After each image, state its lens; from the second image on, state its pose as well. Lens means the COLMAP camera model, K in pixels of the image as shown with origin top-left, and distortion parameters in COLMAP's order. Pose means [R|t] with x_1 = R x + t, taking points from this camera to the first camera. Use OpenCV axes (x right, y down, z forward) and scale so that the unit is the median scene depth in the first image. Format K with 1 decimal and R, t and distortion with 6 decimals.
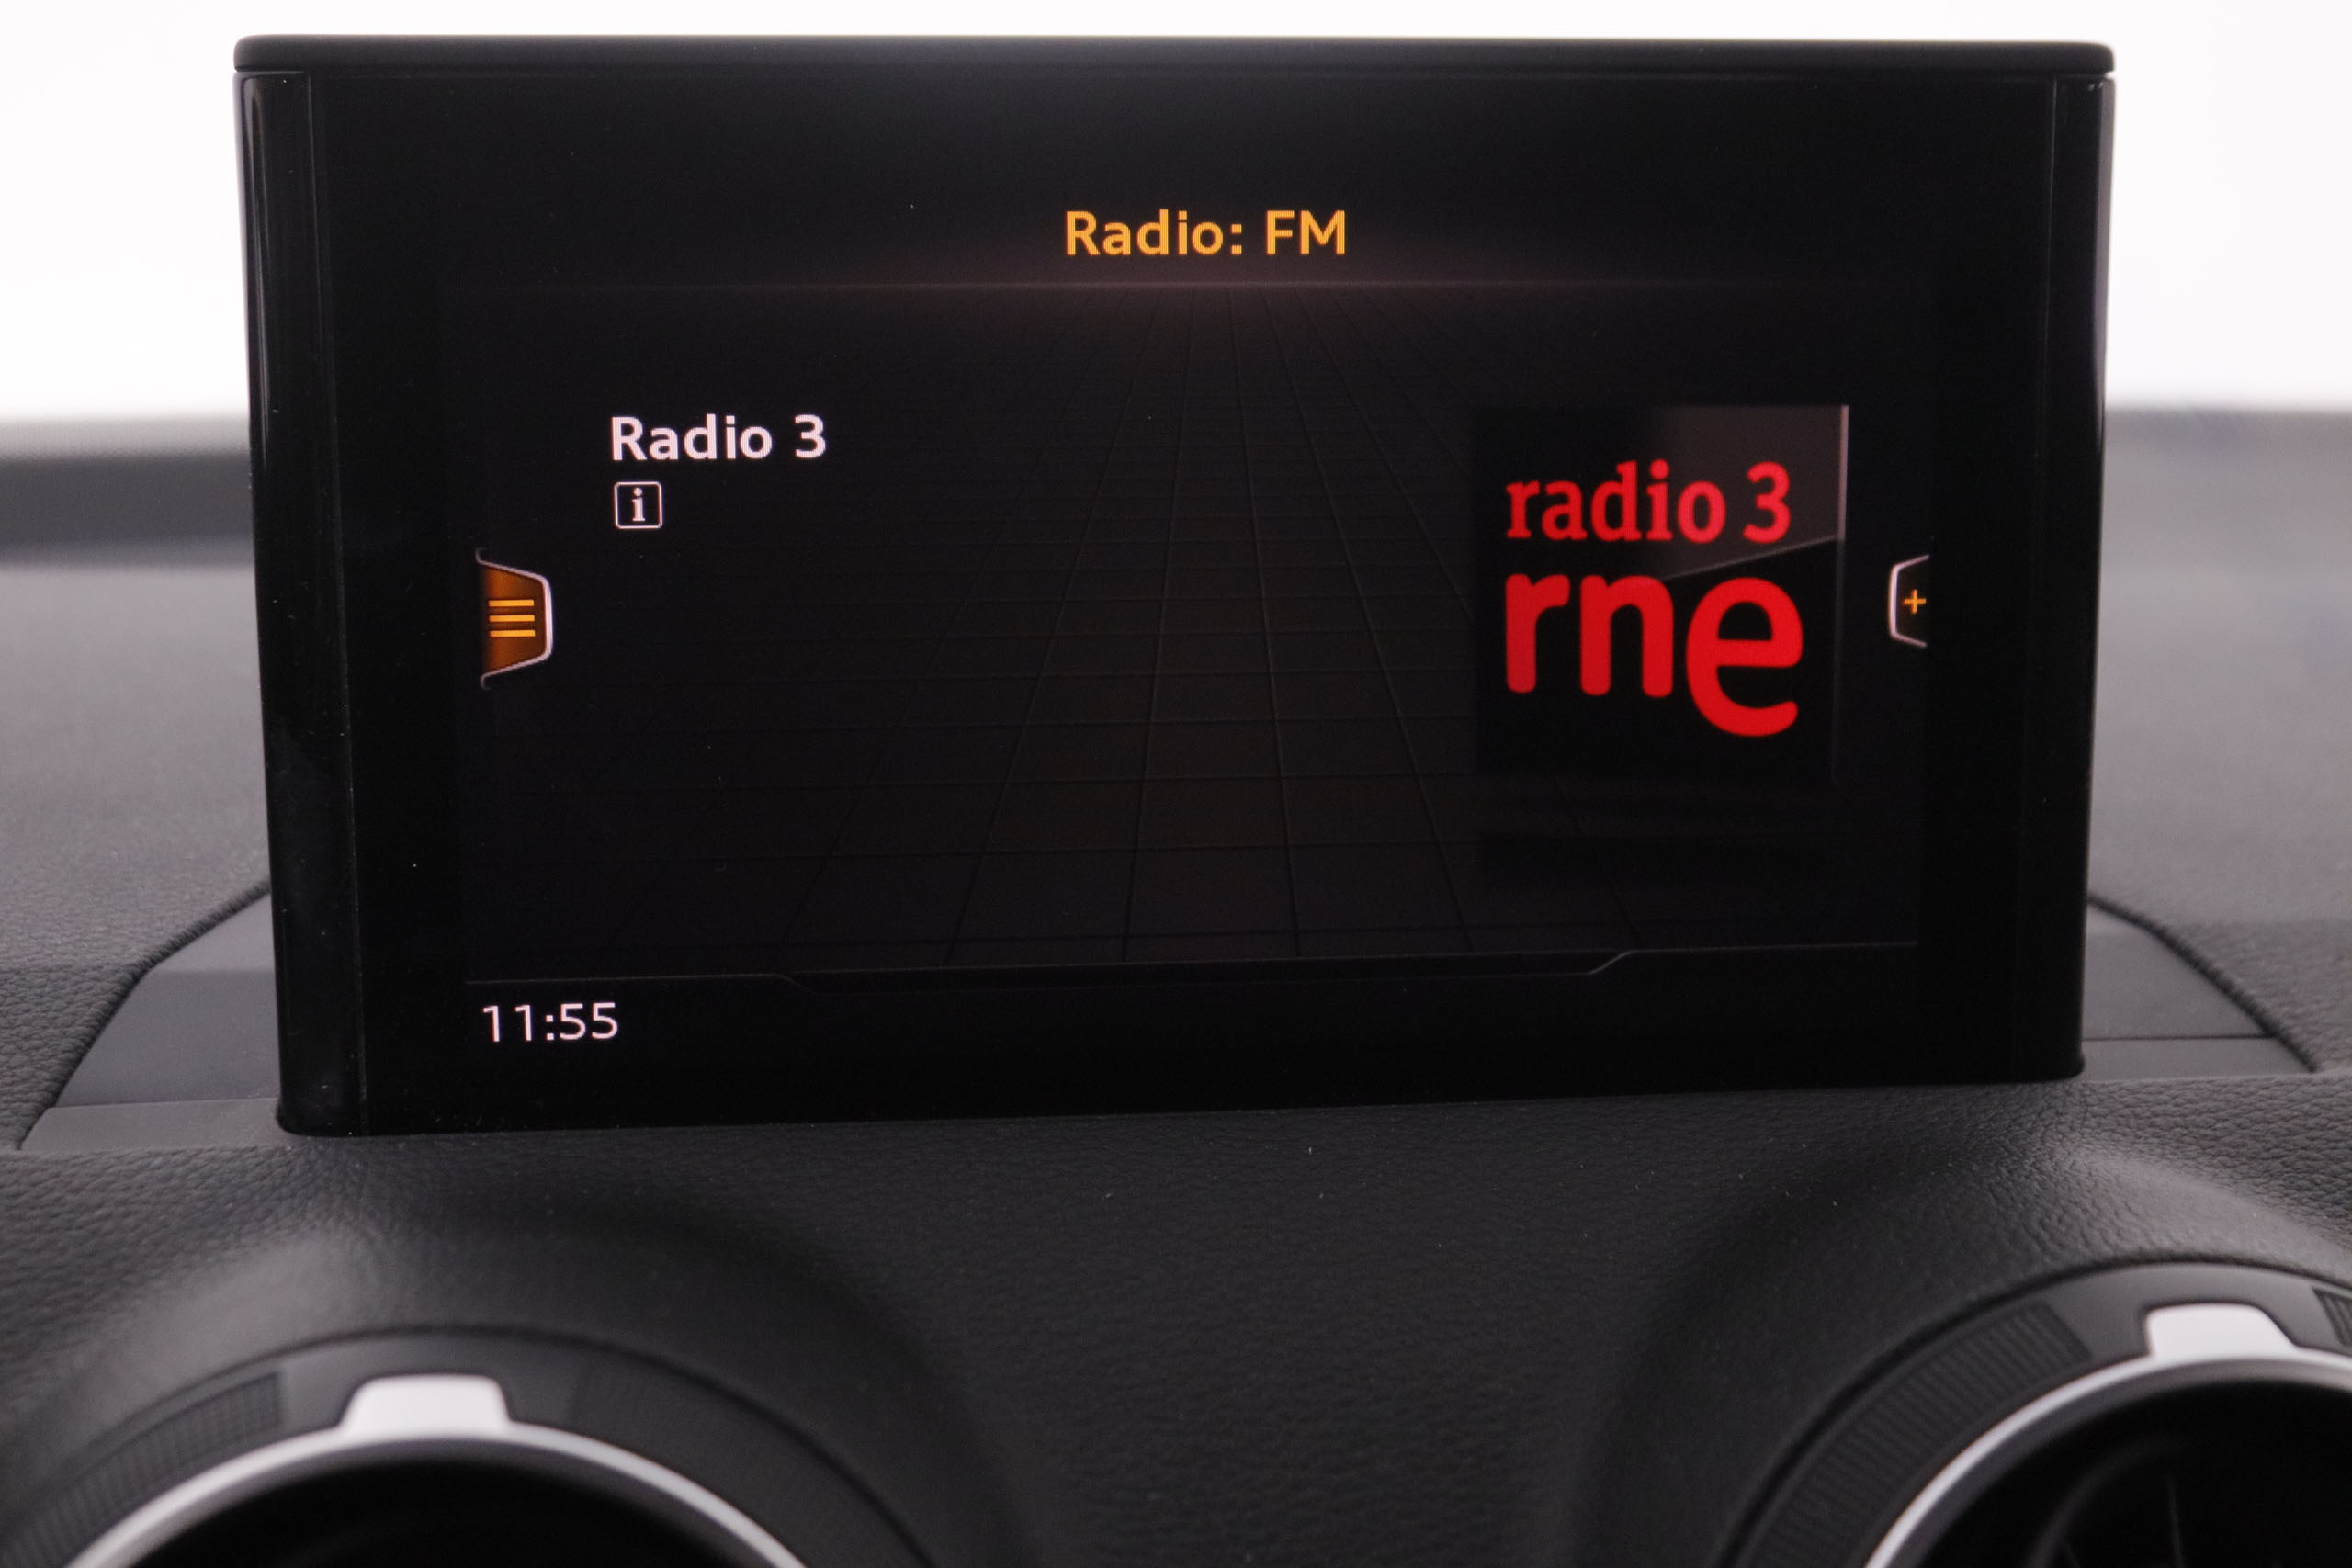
lens RADIAL K [[3292.4, 0, 1176.0], [0, 3292.4, 784.0], [0, 0, 1]] dist [-0.103806, -0.025585]
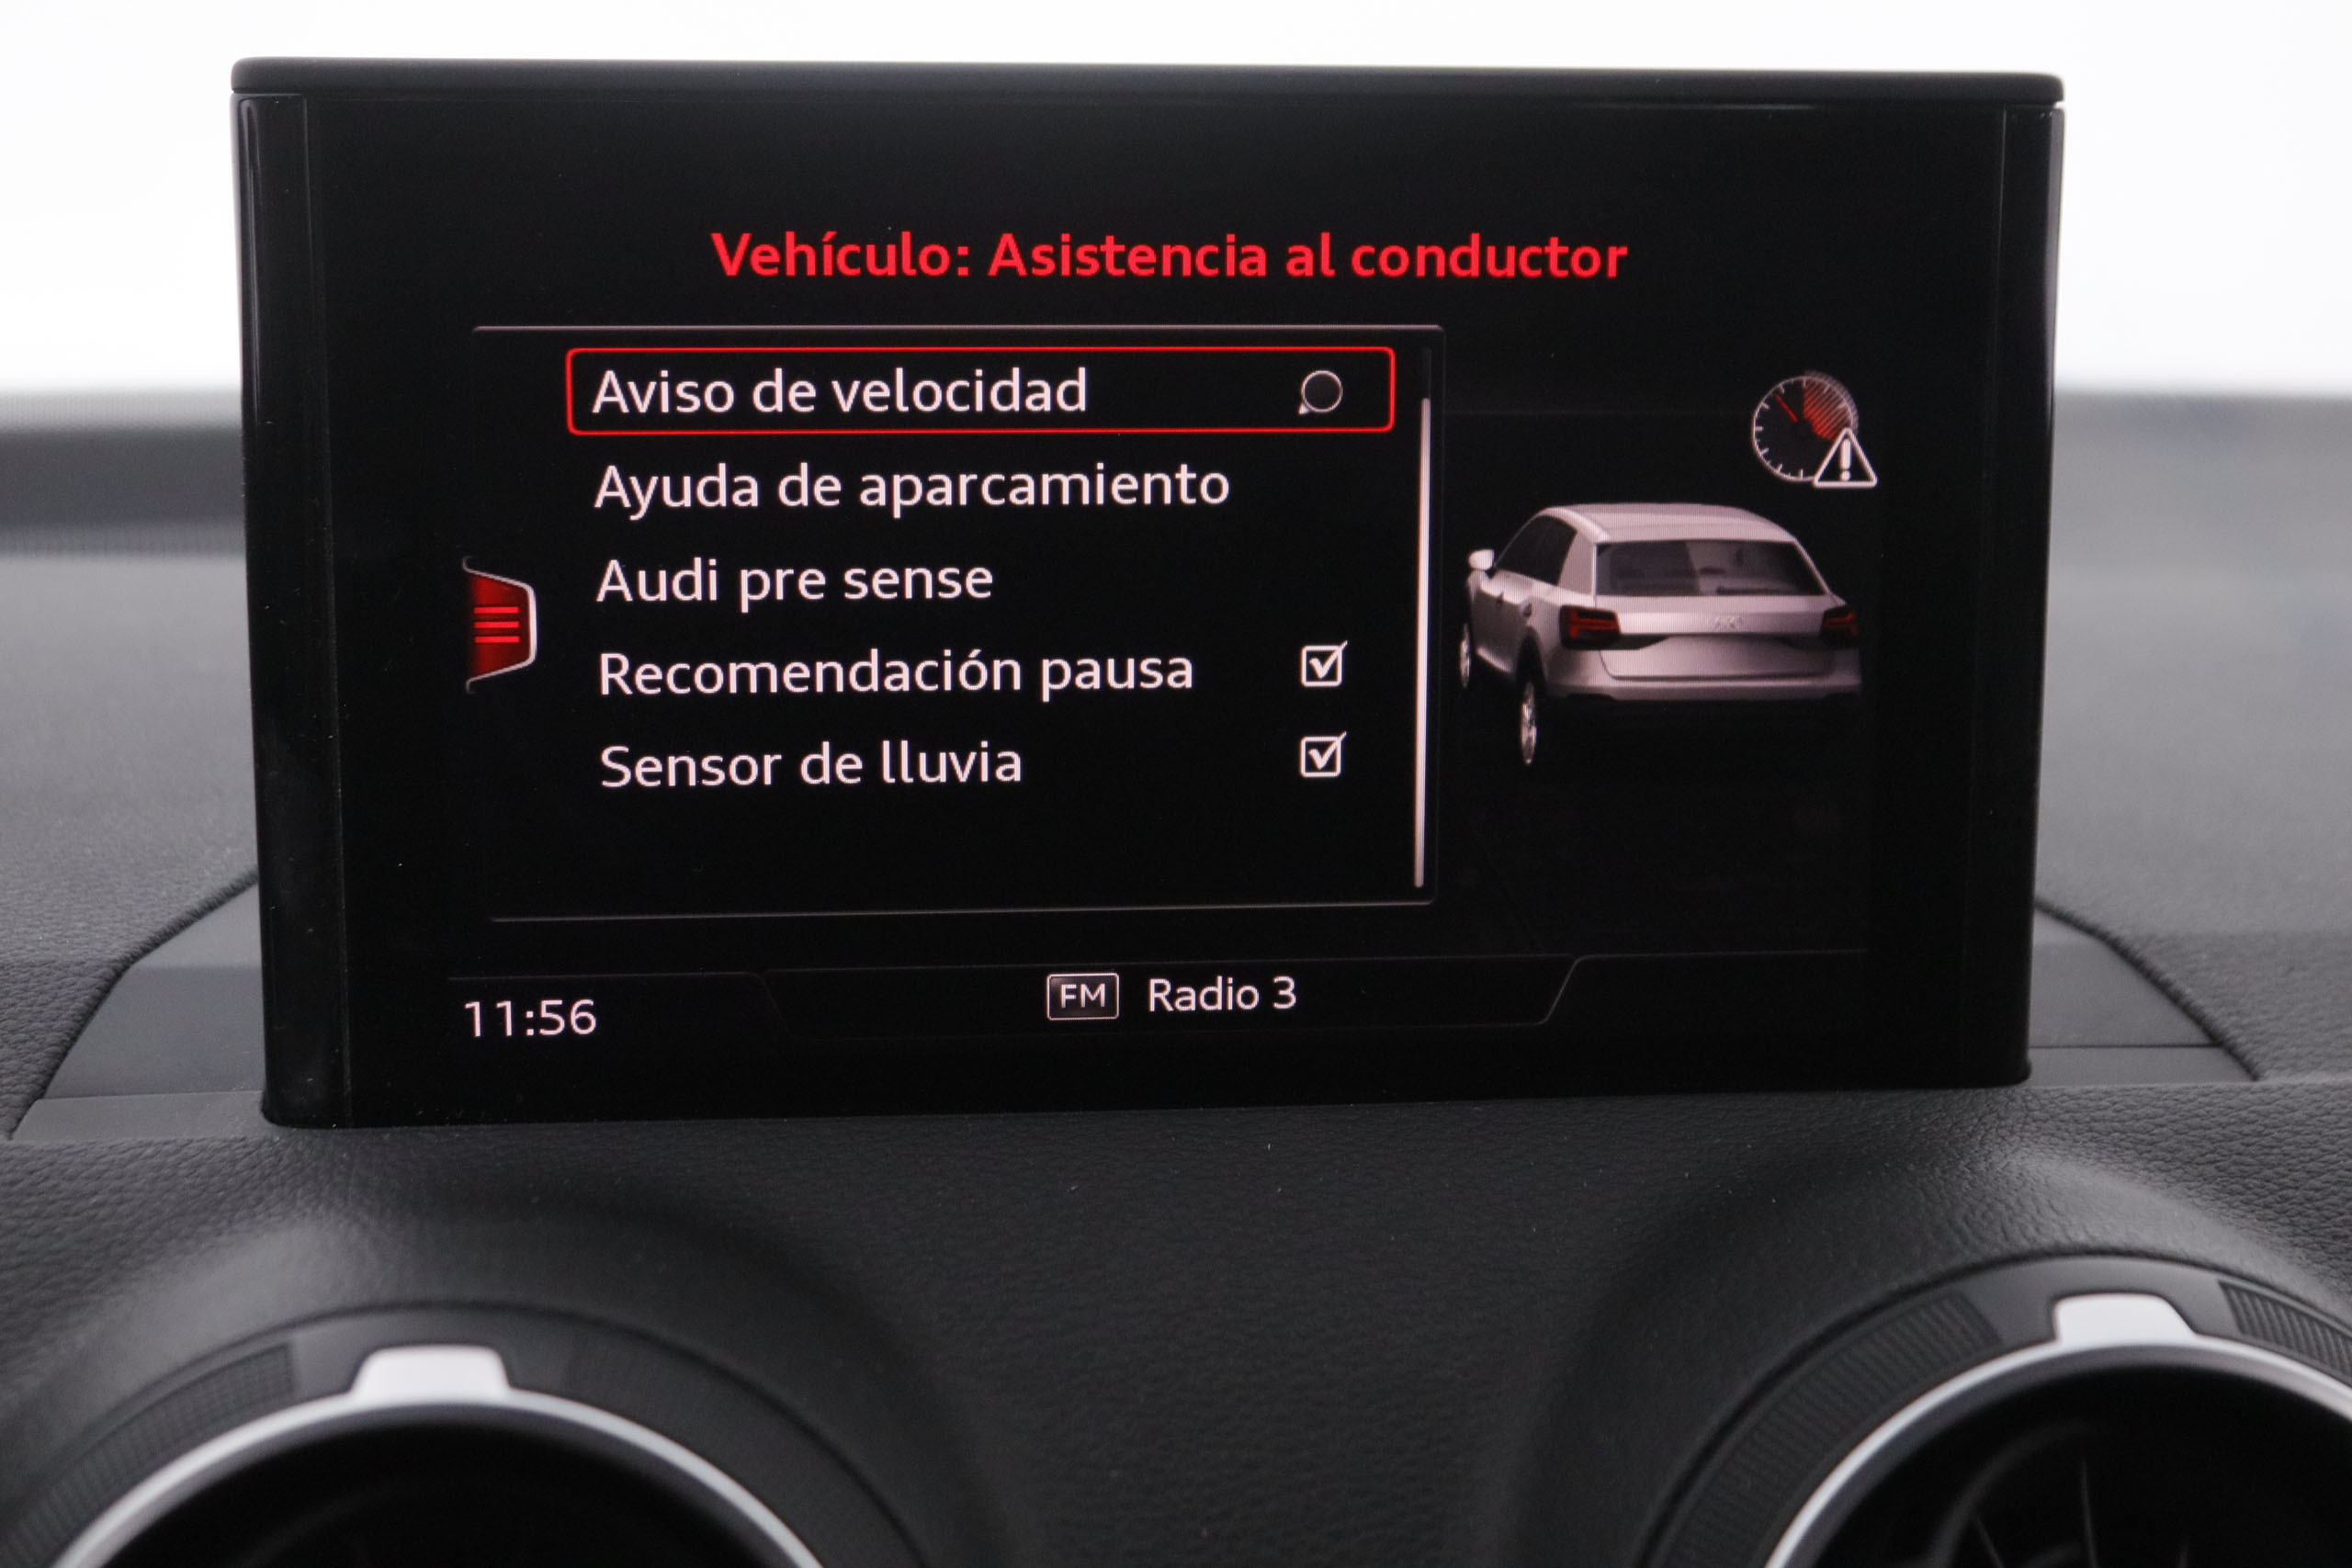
lens RADIAL K [[3669.7, 0, 1178.5], [0, 3669.7, 762.3], [0, 0, 1]] dist [-0.023223, -0.028085]
pose [[0.999943, 0.007244, 0.007862, 0.002494], [-0.007218, 0.999968, -0.003320, -0.005247], [-0.007885, 0.003263, 0.999964, -0.154666]]
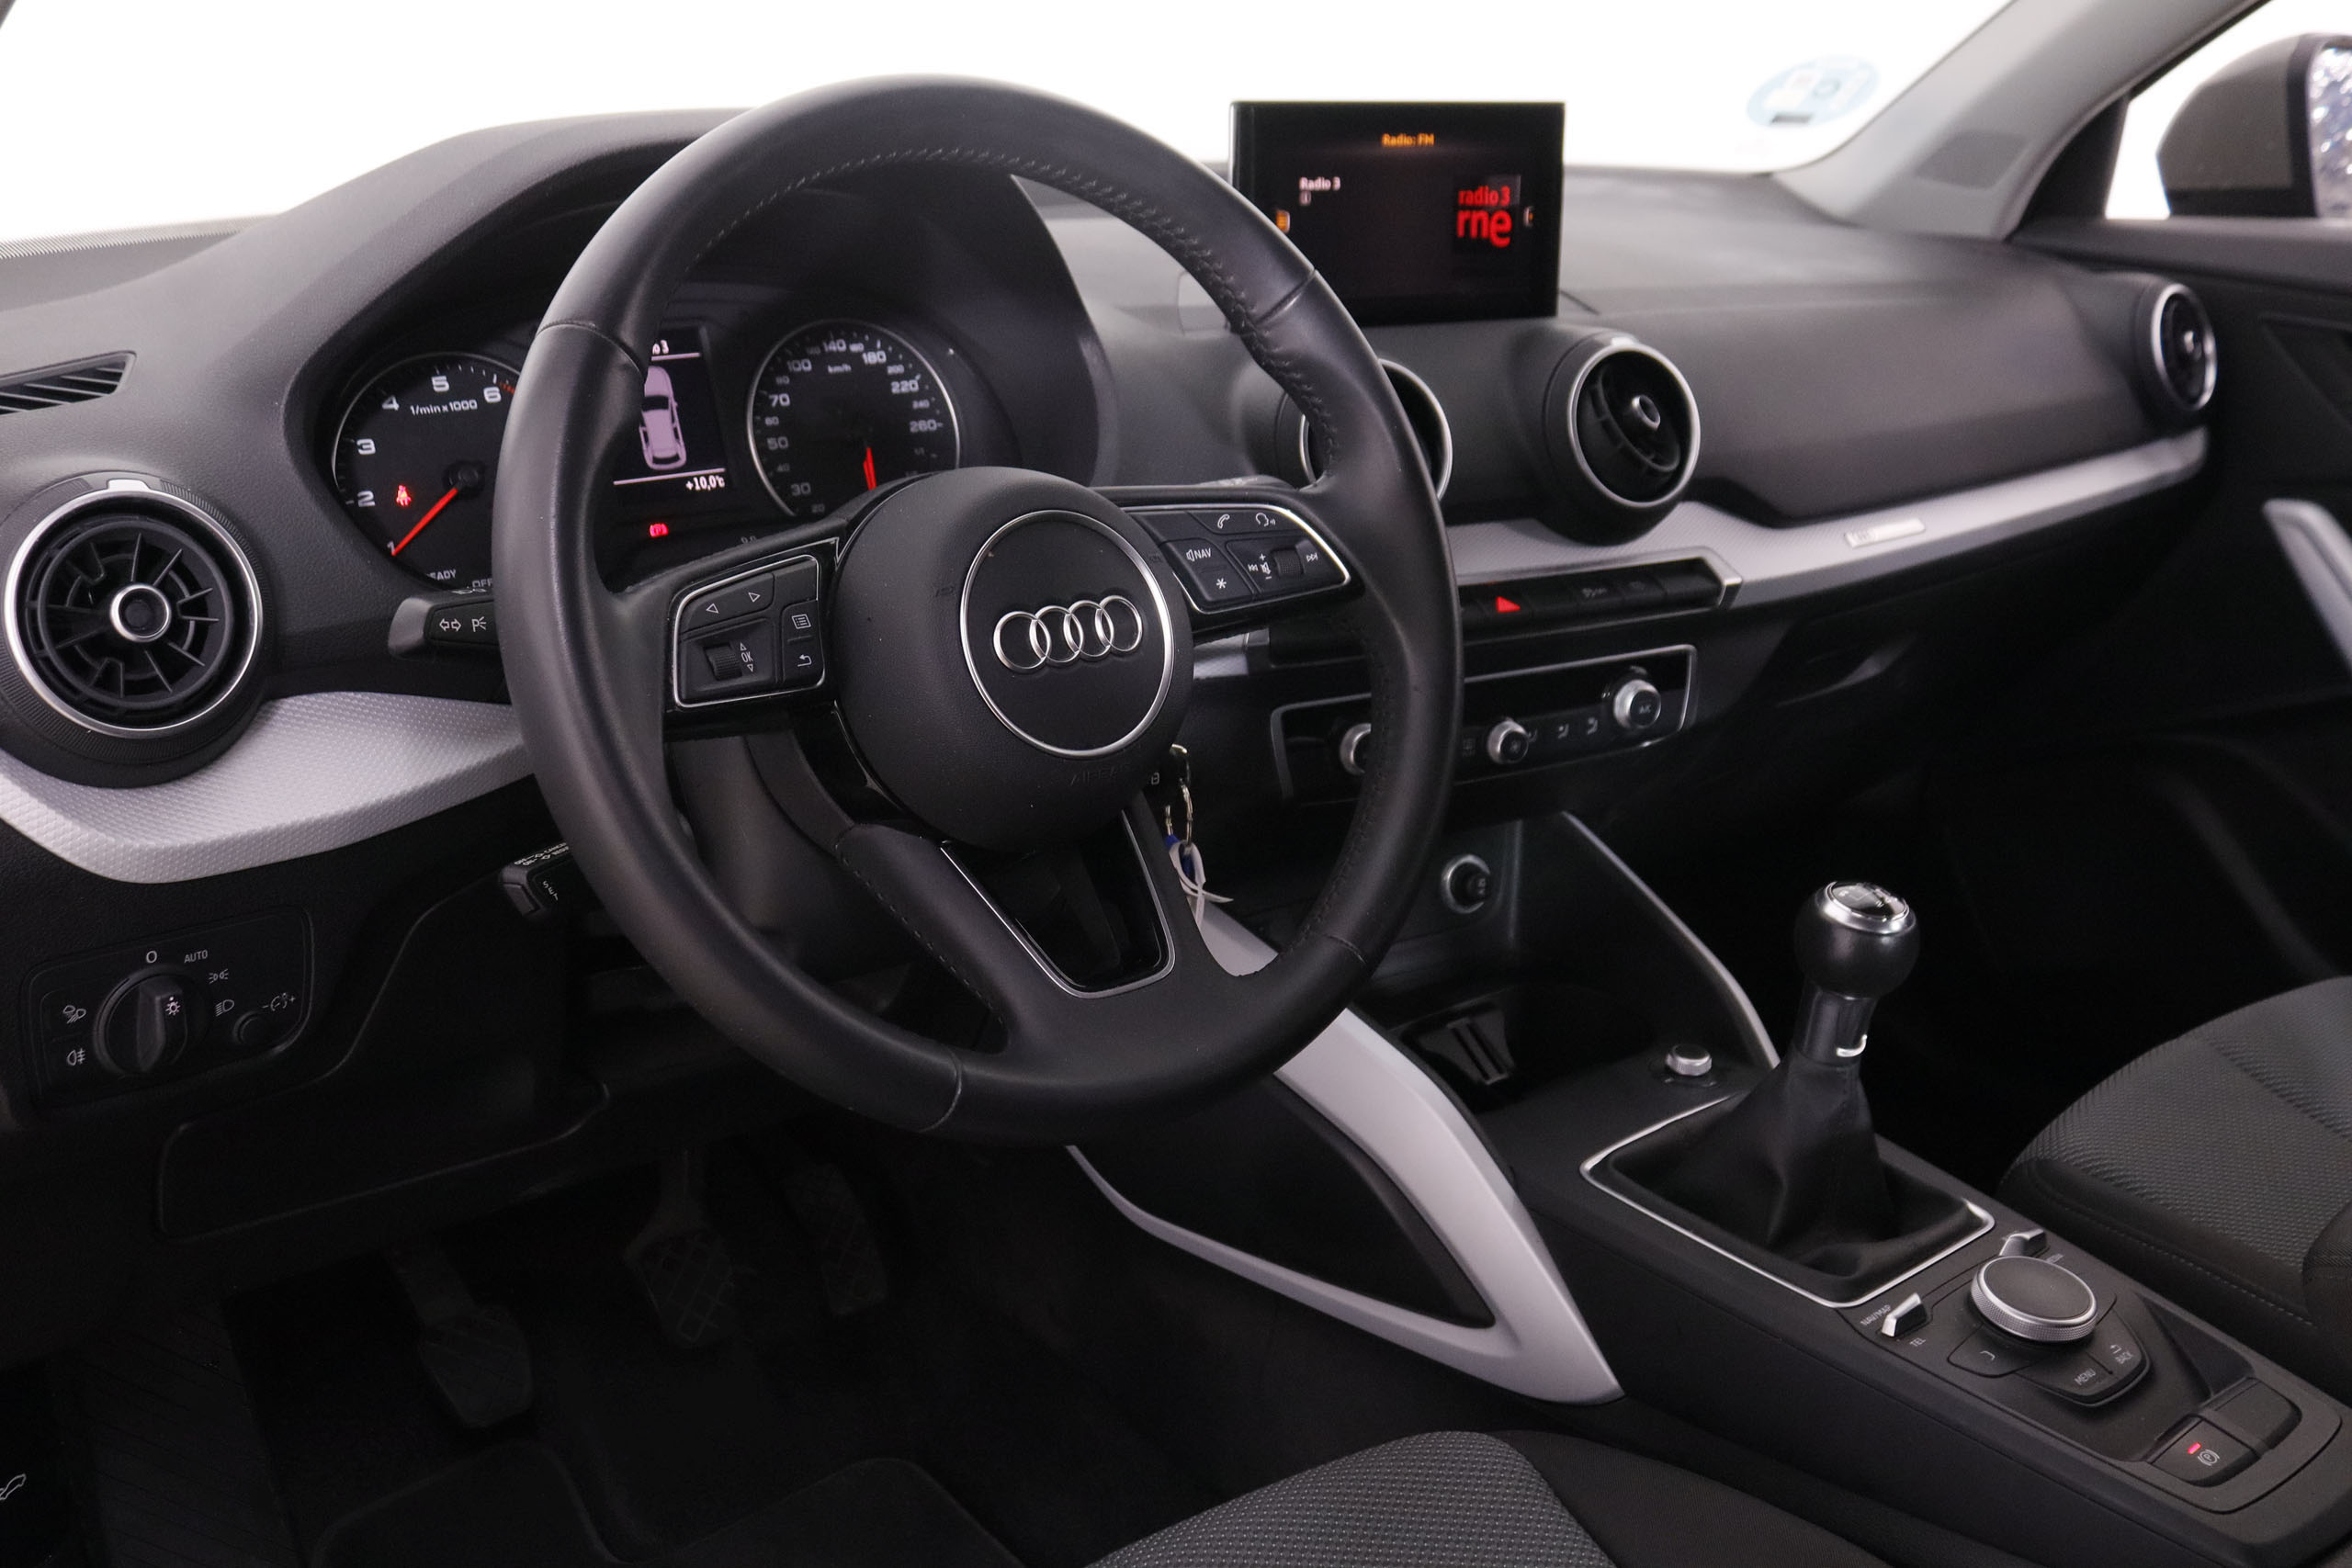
lens RADIAL K [[2267.9, 0, 1176.0], [0, 2267.9, 784.0], [0, 0, 1]] dist [-0.166294, 0.212754]
pose [[0.935744, -0.101574, 0.337736, -1.515548], [0.043612, 0.983605, 0.174985, 0.173071], [-0.349973, -0.149012, 0.924832, -2.065815]]
